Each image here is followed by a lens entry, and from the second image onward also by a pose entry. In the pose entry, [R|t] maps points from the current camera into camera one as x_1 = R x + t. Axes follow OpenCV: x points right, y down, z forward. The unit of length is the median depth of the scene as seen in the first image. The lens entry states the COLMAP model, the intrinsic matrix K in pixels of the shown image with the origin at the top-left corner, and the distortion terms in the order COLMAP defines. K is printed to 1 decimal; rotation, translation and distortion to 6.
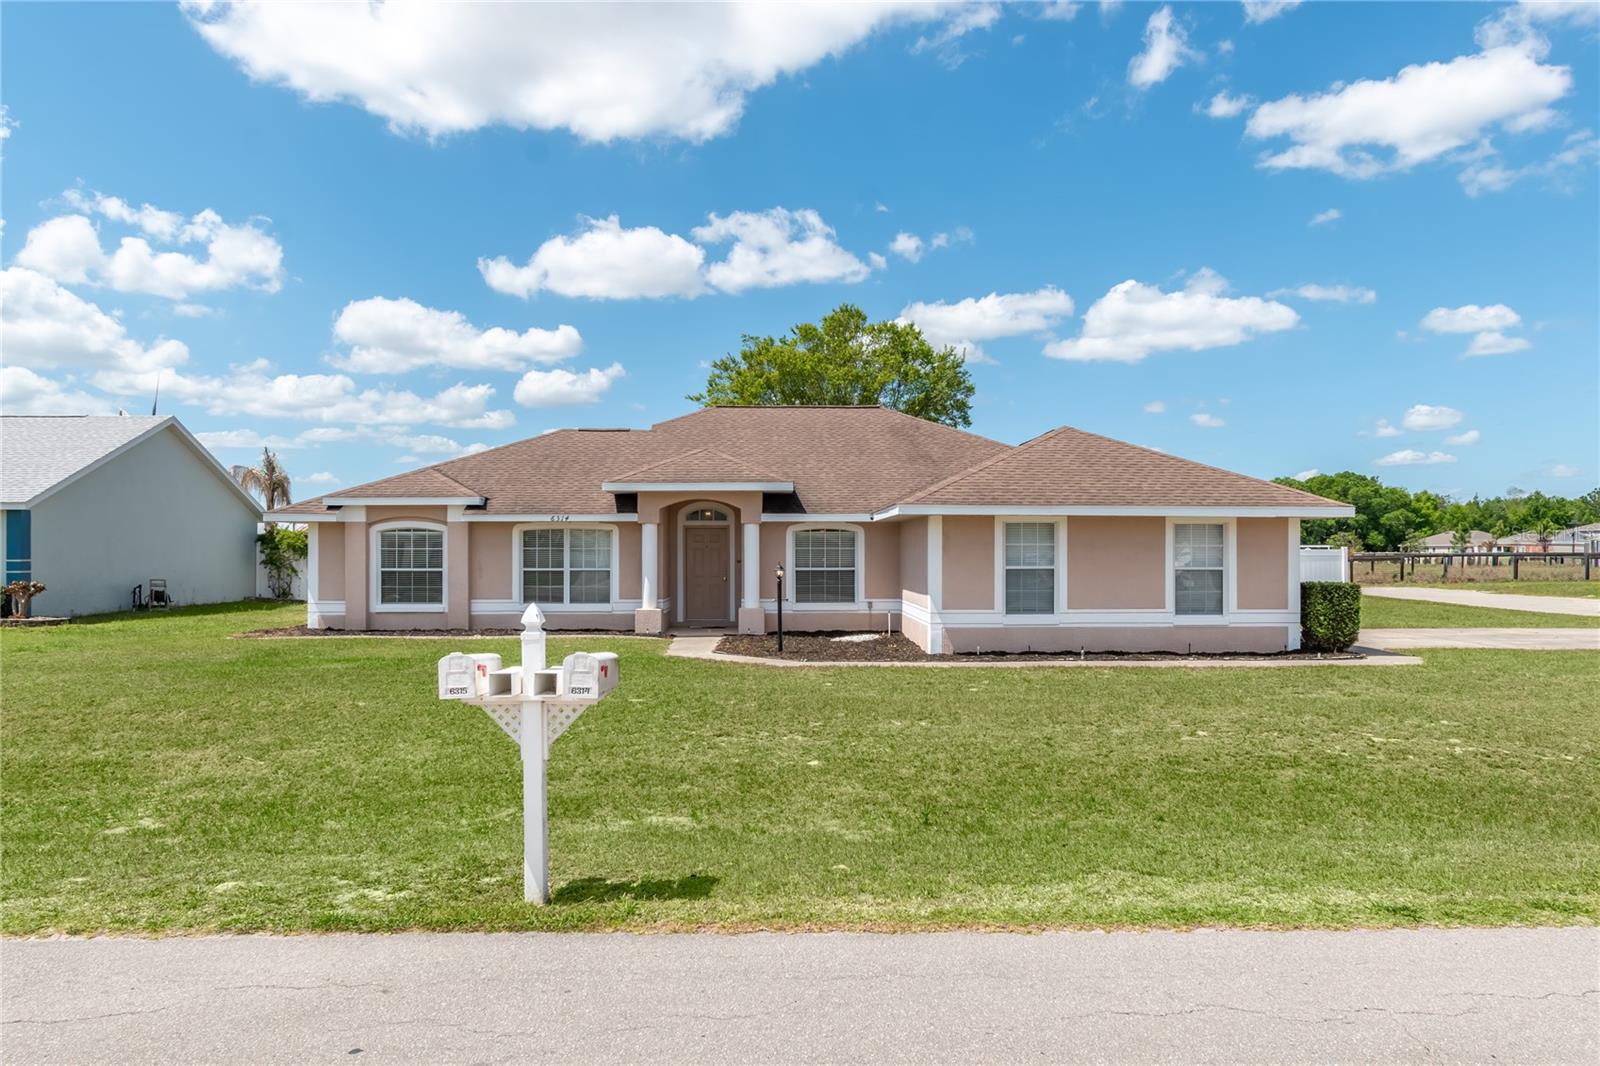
lens RADIAL K [[1107.7, 0, 805.8], [0, 1107.7, 546.1], [0, 0, 1]] dist [0.038856, -0.001061]
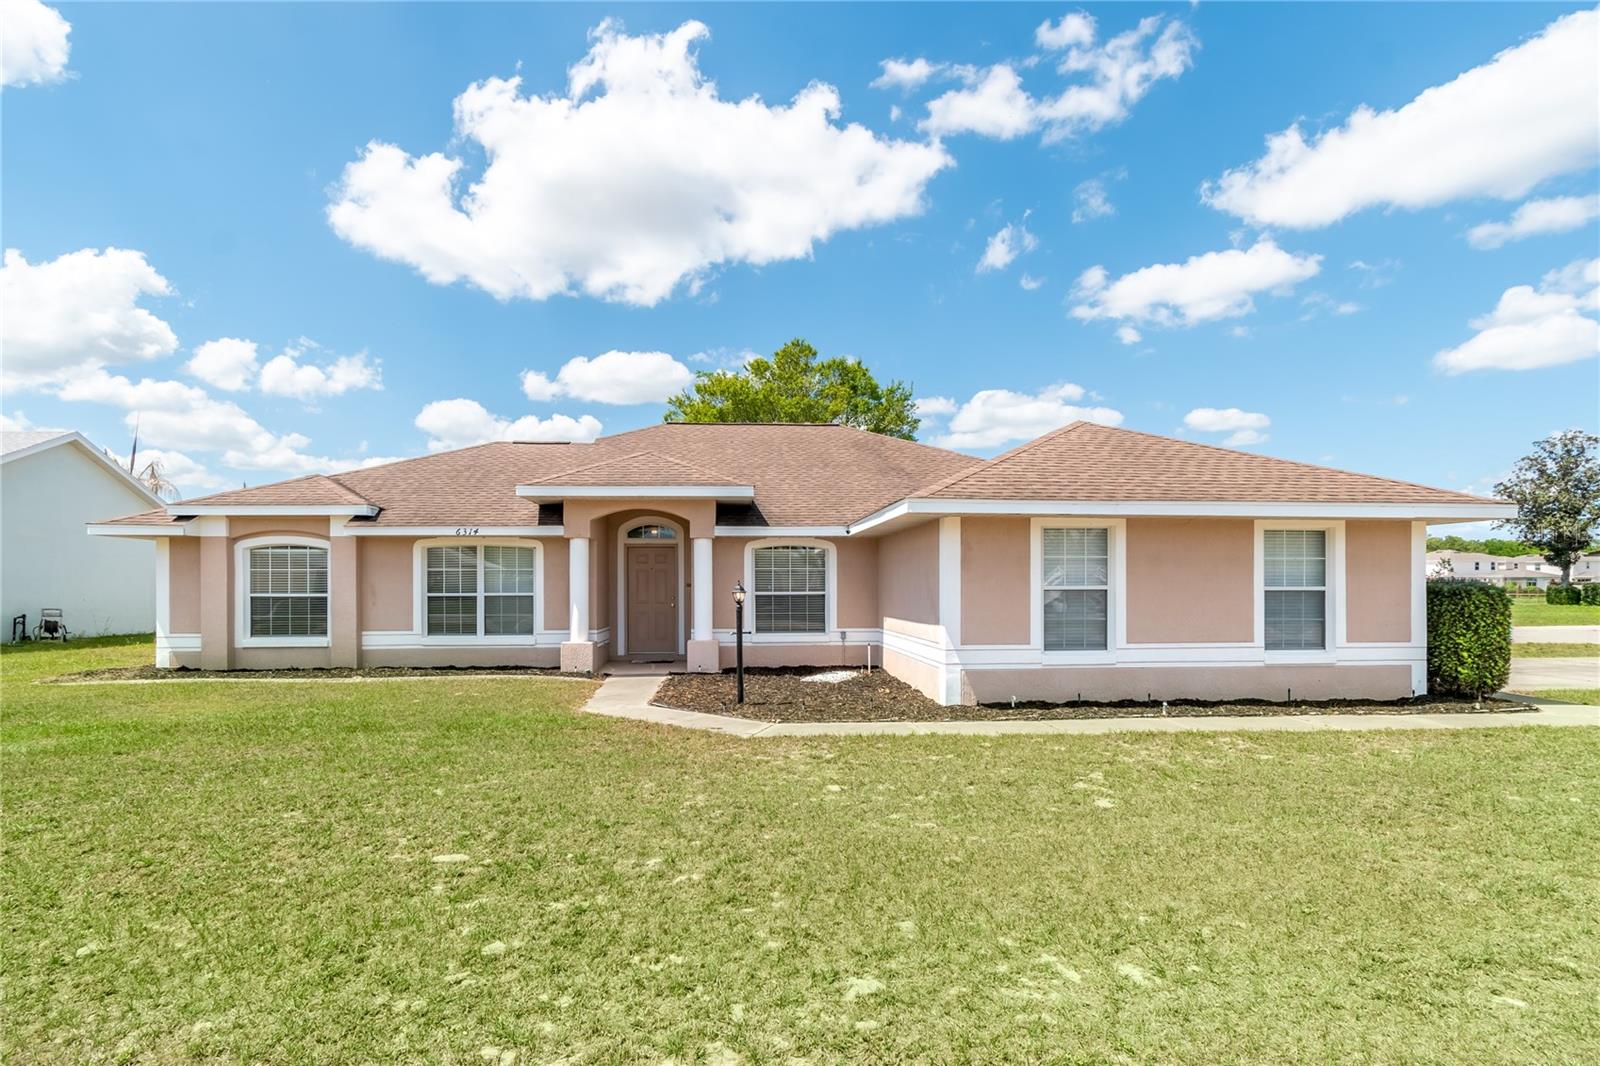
lens RADIAL K [[744.6, 0, 798.3], [0, 744.6, 571.1], [0, 0, 1]] dist [0.006818, -0.000392]
pose [[0.998444, -0.001269, 0.055752, -0.008549], [0.002188, 0.999863, -0.016427, 0.013390], [-0.055723, 0.016524, 0.998310, 0.429795]]
